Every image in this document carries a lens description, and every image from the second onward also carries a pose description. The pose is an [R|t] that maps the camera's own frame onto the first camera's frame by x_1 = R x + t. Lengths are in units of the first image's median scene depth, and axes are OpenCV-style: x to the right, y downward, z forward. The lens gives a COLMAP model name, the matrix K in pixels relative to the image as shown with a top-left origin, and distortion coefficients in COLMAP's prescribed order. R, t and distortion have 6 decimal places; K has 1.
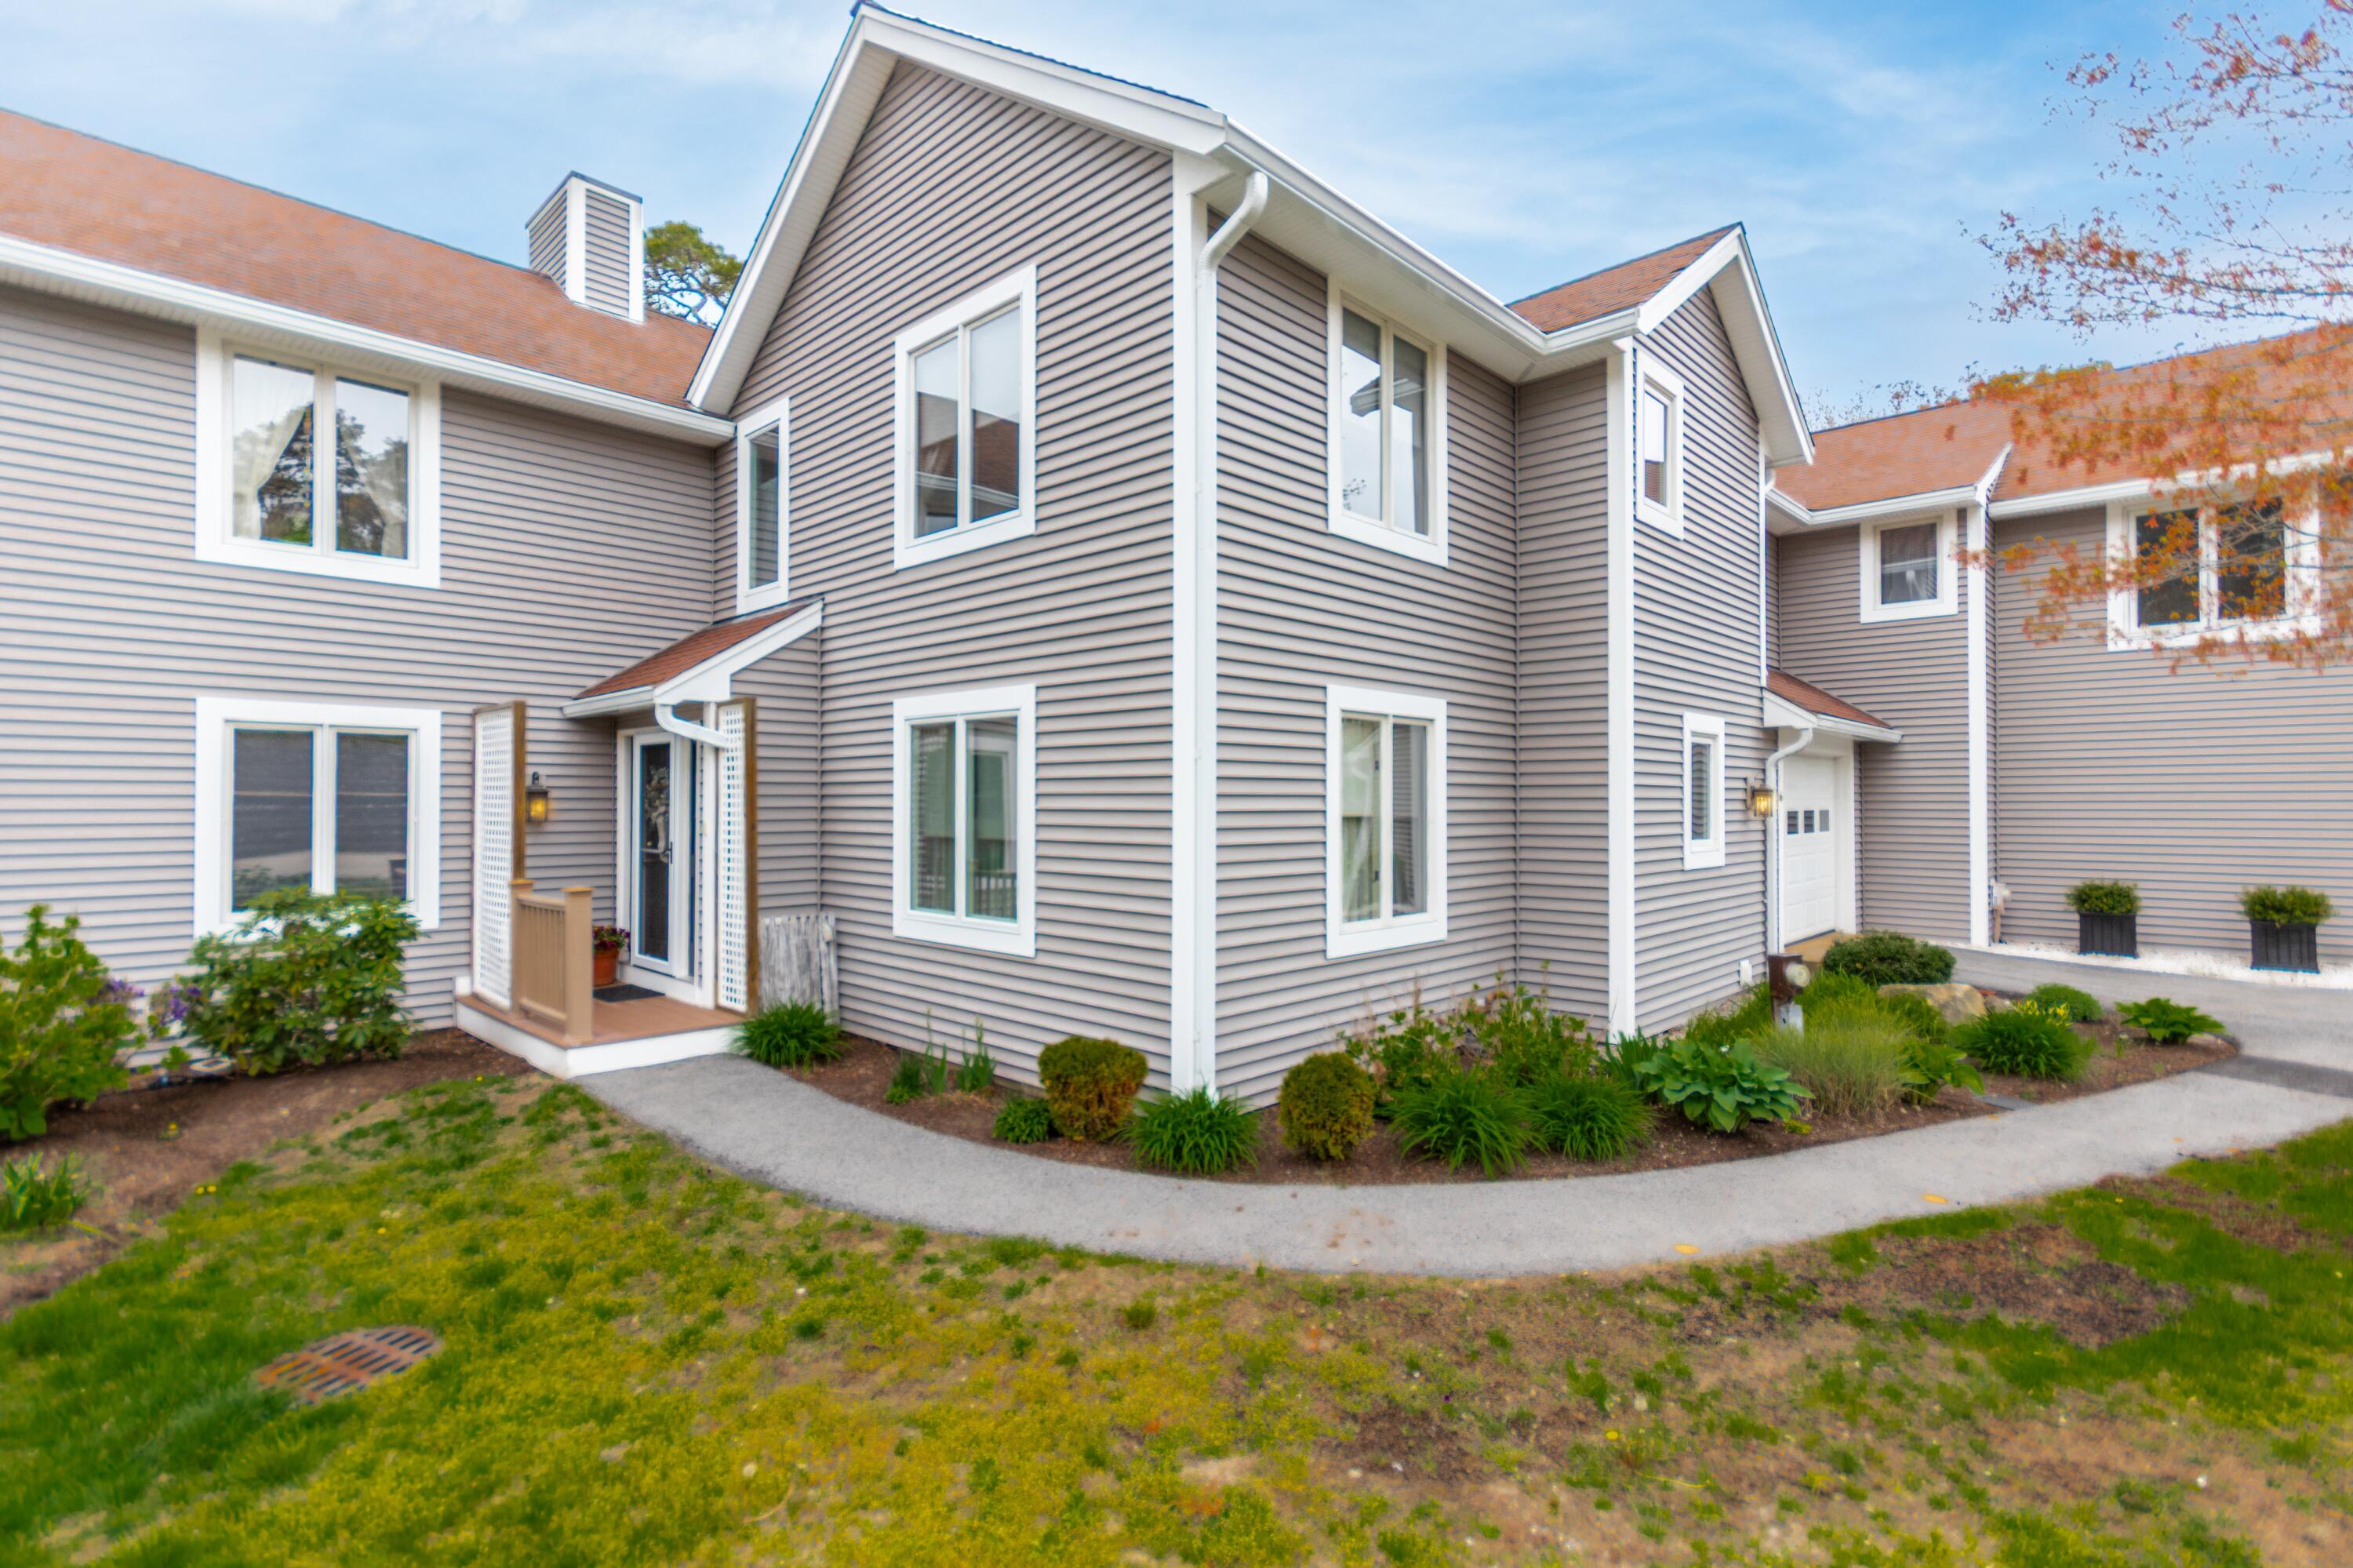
lens RADIAL K [[1085.7, 0, 1139.3], [0, 1085.7, 794.0], [0, 0, 1]] dist [0.001535, 0.000430]
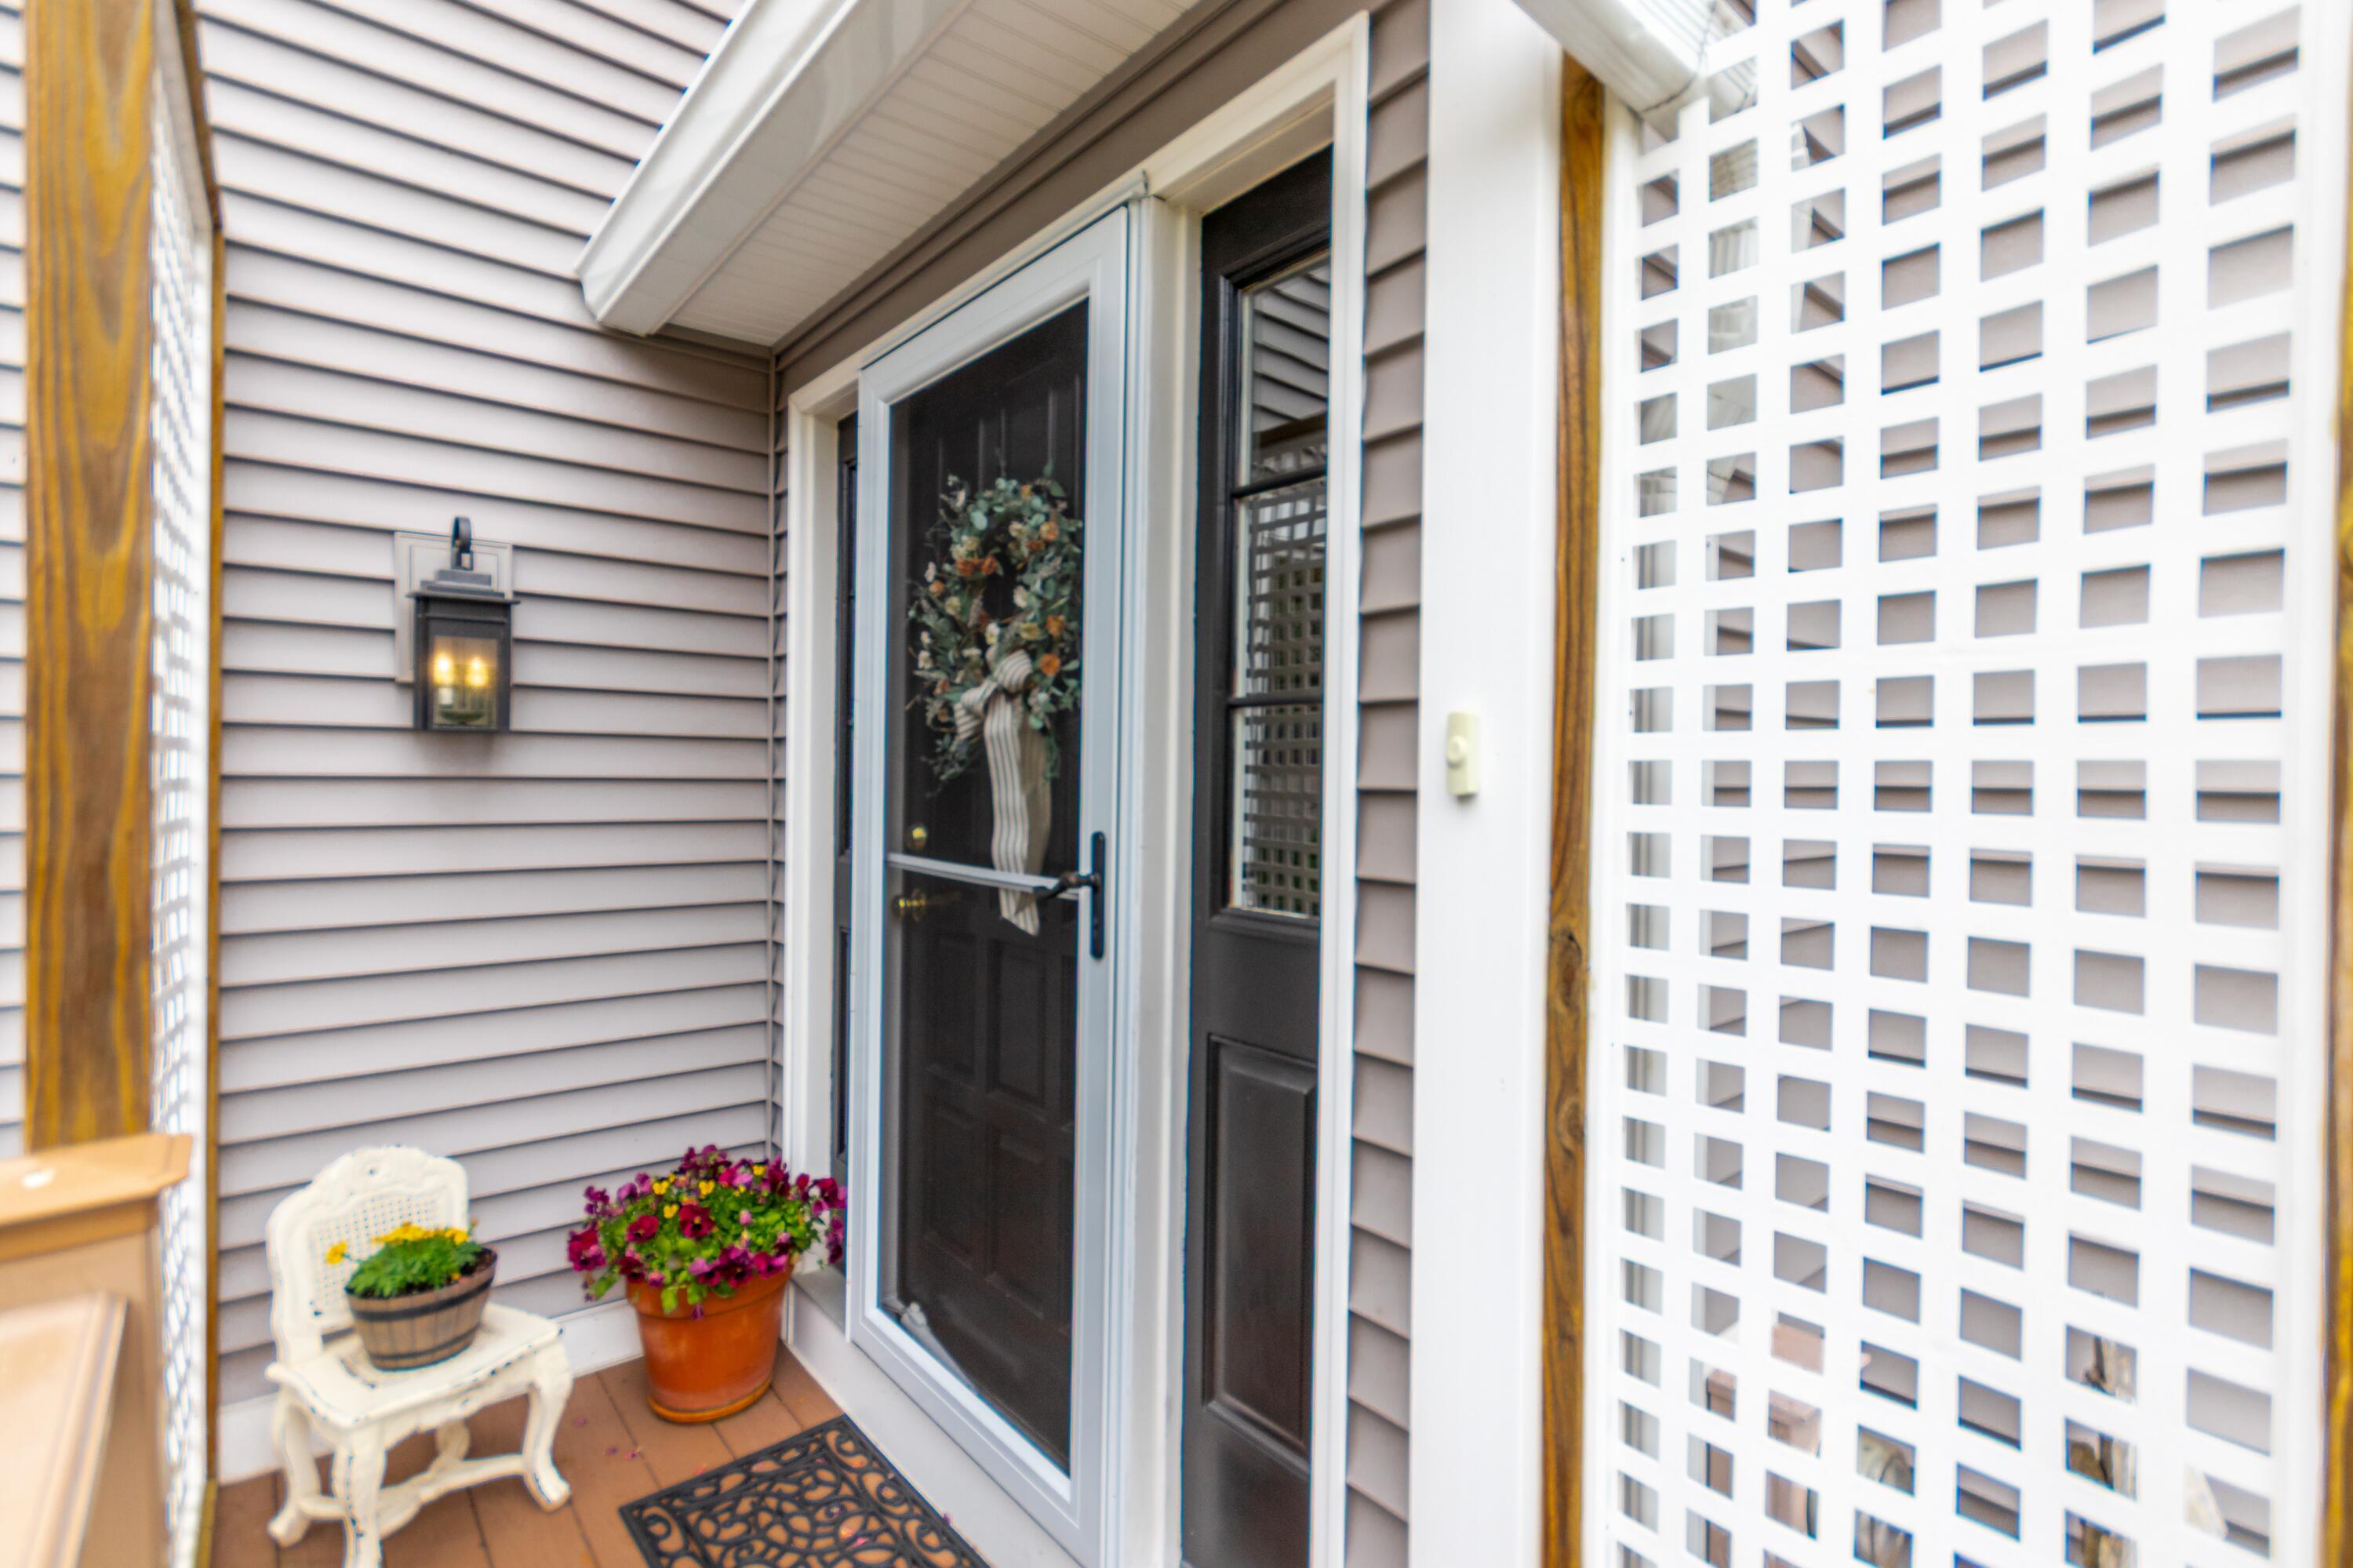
lens RADIAL K [[1085.7, 0, 1139.3], [0, 1085.7, 794.0], [0, 0, 1]] dist [0.001535, 0.000430]
pose [[0.989823, 0.005131, -0.142212, -0.396316], [-0.003553, 0.999929, 0.011347, 0.037289], [0.142261, -0.010727, 0.989771, 0.828905]]
